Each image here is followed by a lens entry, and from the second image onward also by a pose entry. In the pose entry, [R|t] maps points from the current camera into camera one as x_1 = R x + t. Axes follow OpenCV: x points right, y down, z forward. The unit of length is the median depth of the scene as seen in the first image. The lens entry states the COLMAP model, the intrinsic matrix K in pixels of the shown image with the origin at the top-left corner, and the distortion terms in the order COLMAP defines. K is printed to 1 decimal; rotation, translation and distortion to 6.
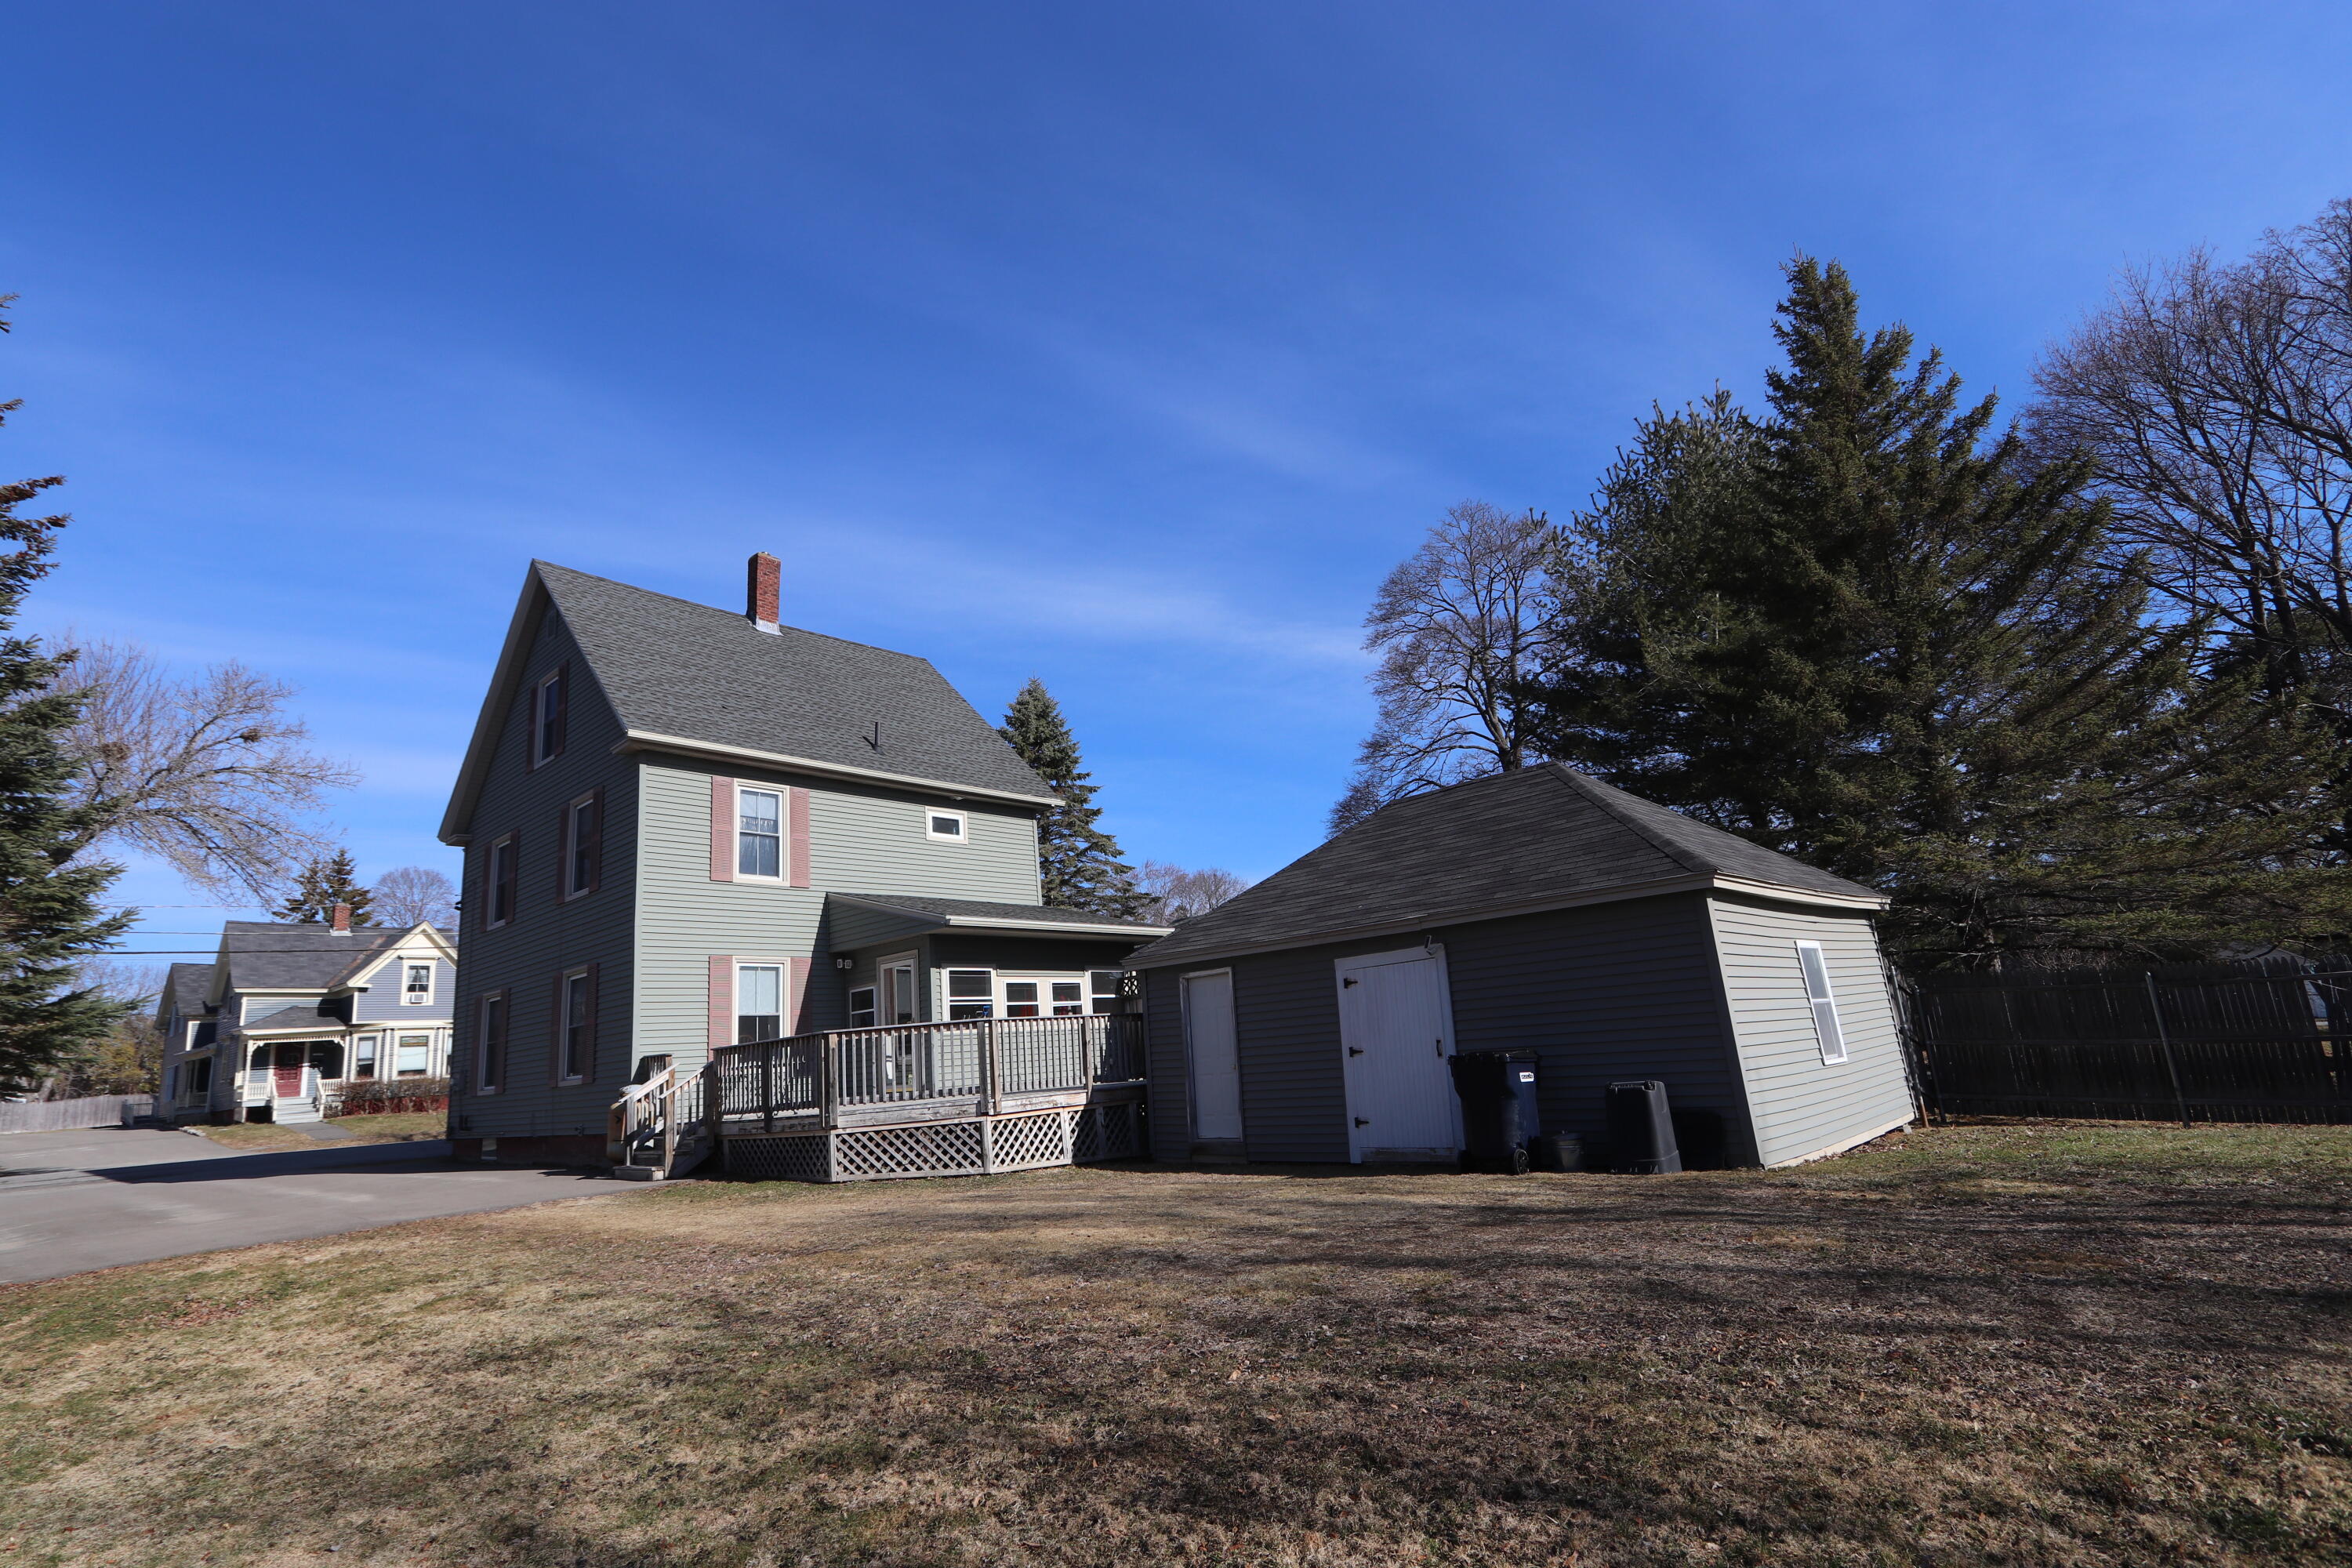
lens RADIAL K [[1182.9, 0, 1176.0], [0, 1182.9, 784.0], [0, 0, 1]] dist [-0.011118, 0.000816]
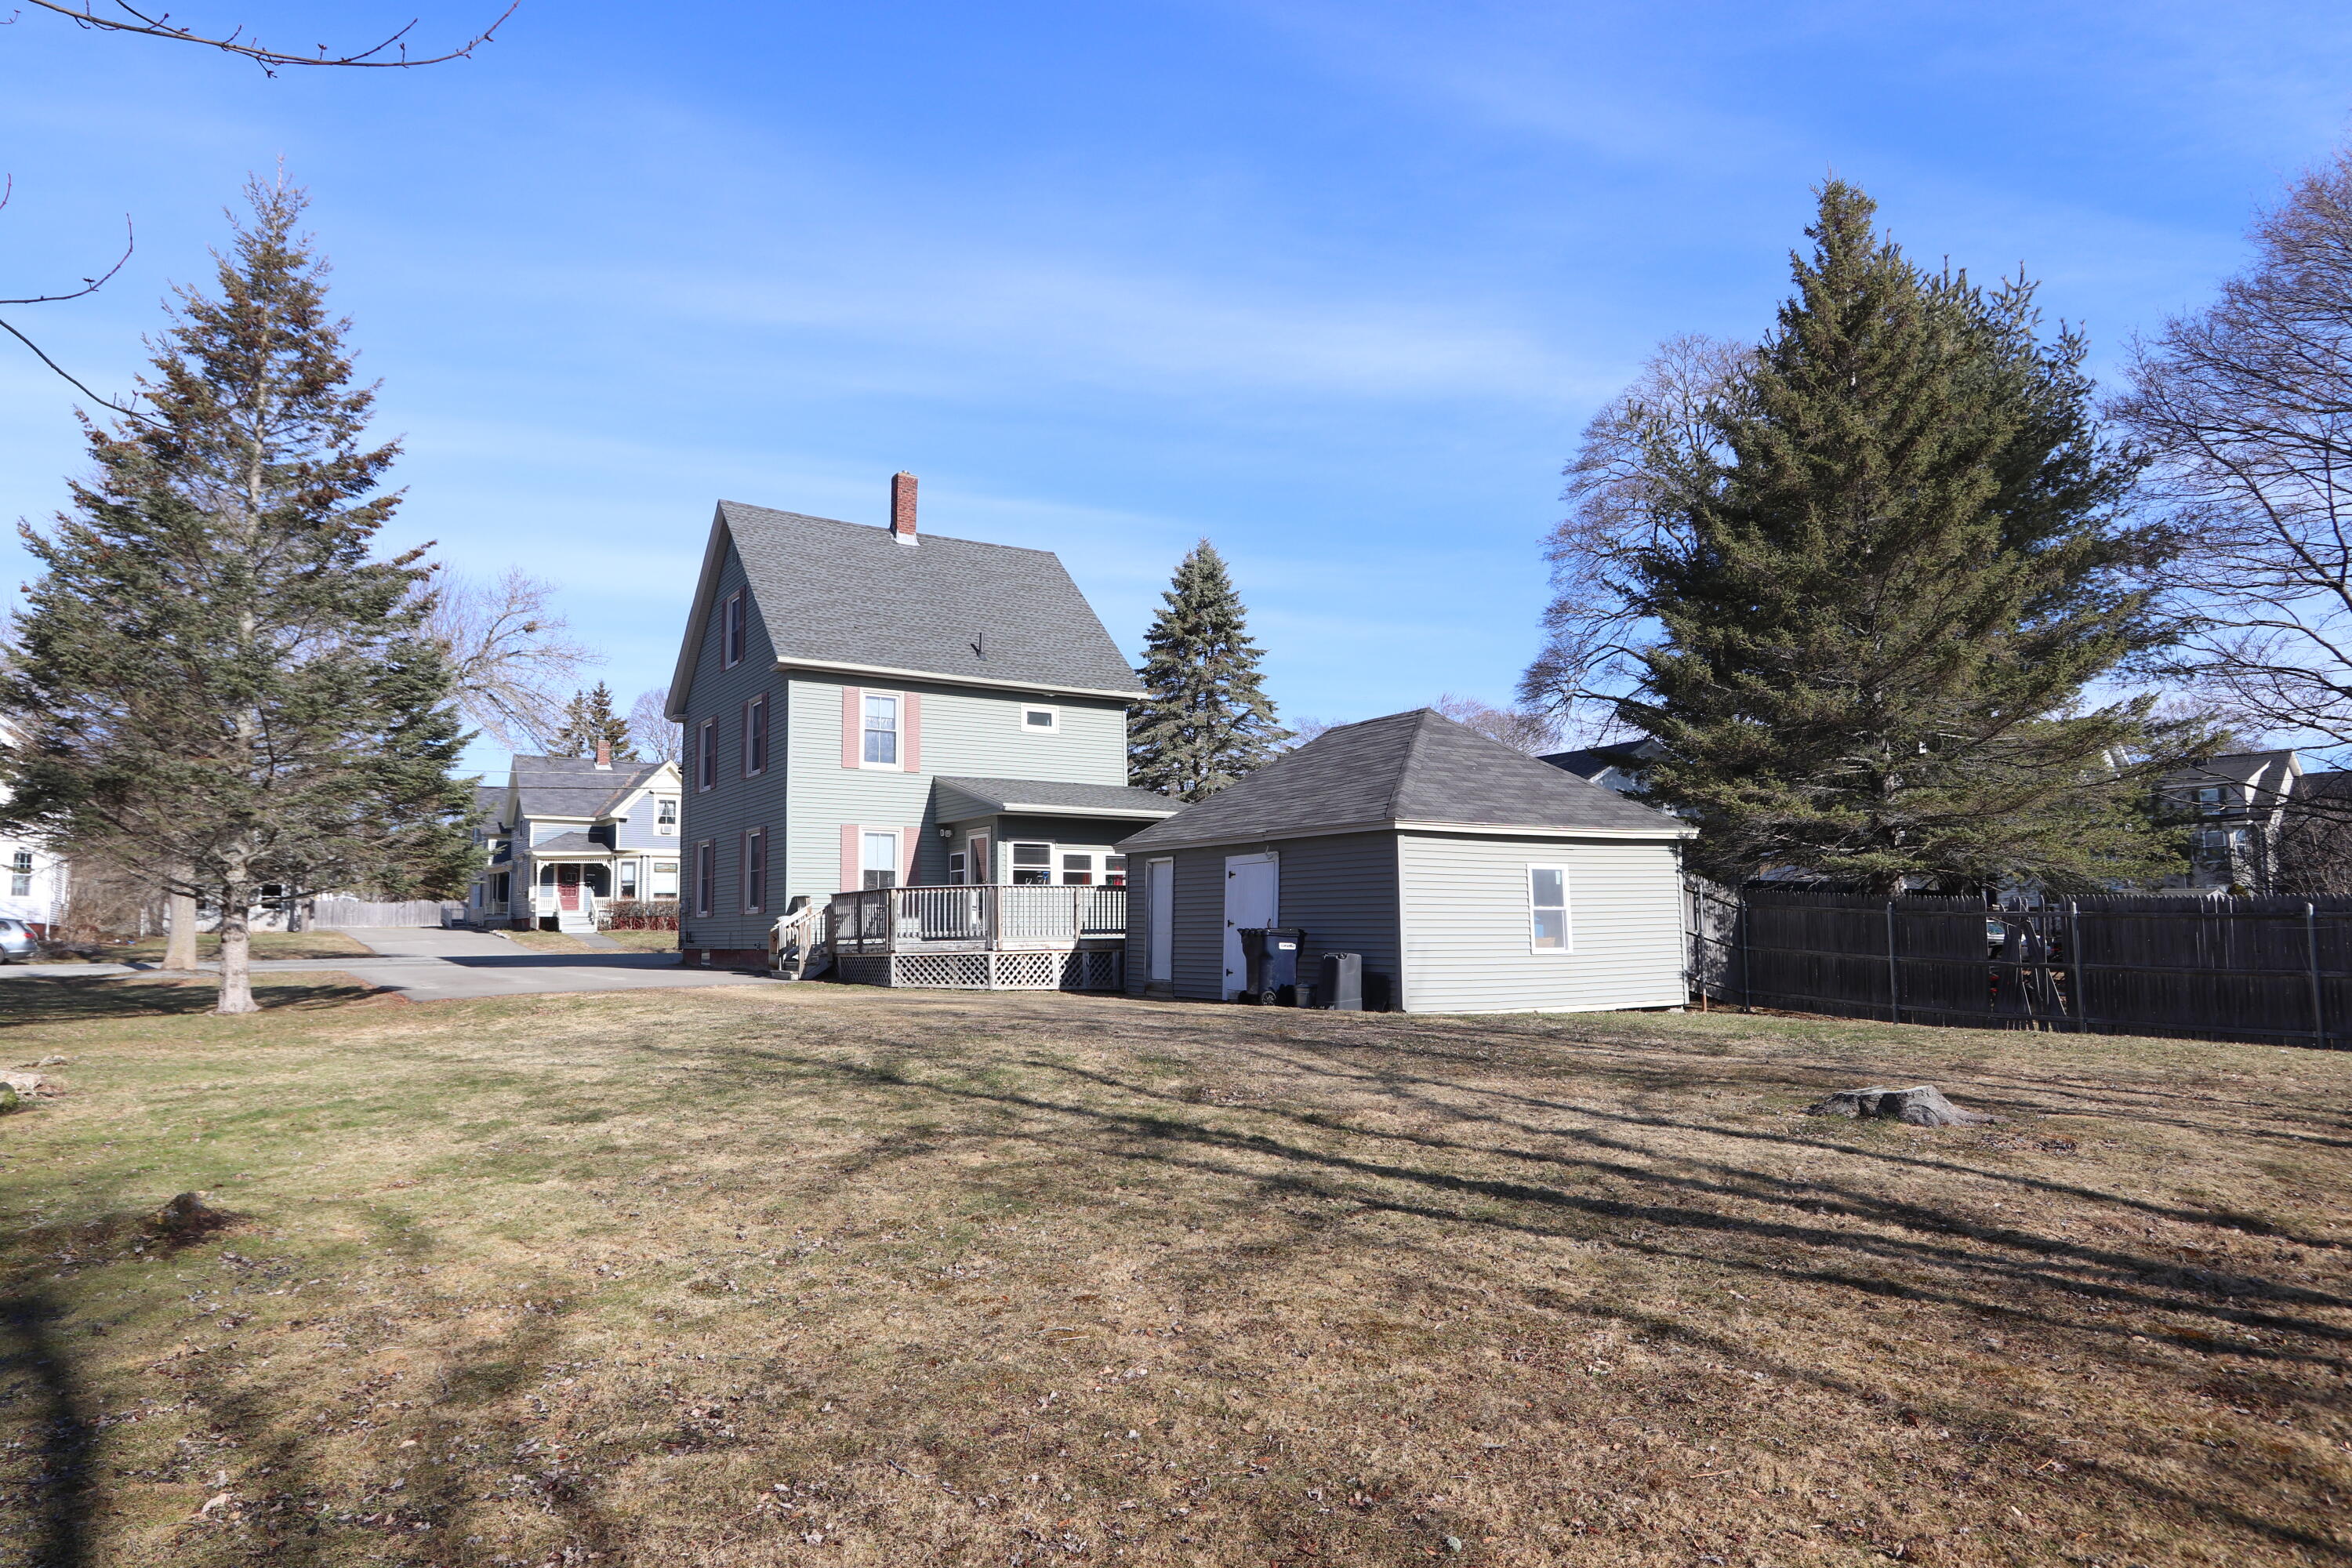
lens RADIAL K [[1609.3, 0, 1176.0], [0, 1609.3, 784.0], [0, 0, 1]] dist [-0.004035, 0.000501]
pose [[0.961876, 0.039244, -0.270654, 0.402030], [0.000459, 0.989418, 0.145094, -0.143206], [0.273484, -0.139687, 0.951680, -0.542493]]
